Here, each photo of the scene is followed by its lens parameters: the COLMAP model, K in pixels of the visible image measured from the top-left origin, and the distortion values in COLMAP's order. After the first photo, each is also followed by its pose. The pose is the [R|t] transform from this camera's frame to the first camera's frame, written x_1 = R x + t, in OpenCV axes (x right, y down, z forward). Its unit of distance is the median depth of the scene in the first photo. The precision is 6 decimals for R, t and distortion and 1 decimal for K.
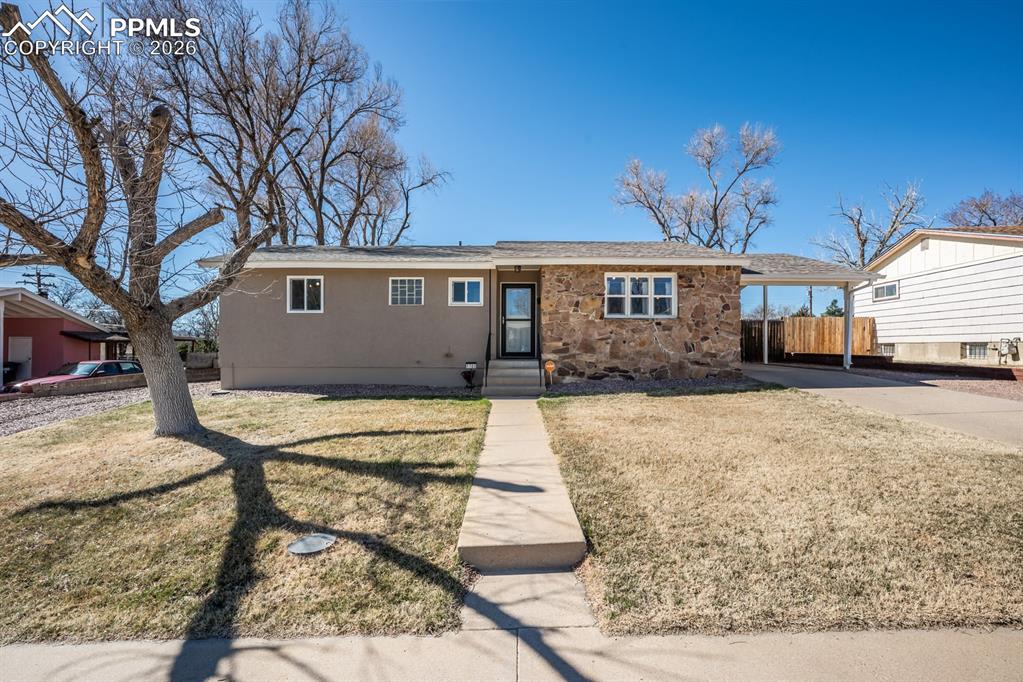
lens RADIAL K [[432.1, 0, 509.7], [0, 432.1, 342.3], [0, 0, 1]] dist [0.002023, 0.000084]
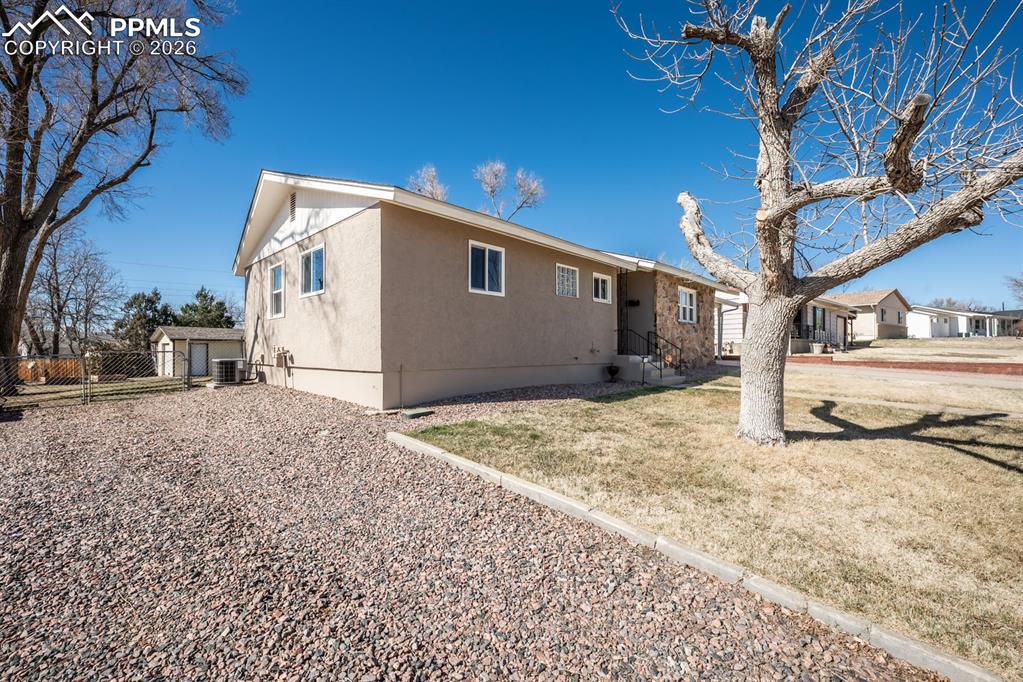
lens RADIAL K [[432.1, 0, 509.9], [0, 432.1, 343.4], [0, 0, 1]] dist [0.002023, 0.000084]
pose [[0.685071, 0.009859, 0.728410, -0.982606], [-0.001511, 0.999925, -0.012113, 0.025036], [-0.728475, 0.007197, 0.685035, 0.465030]]
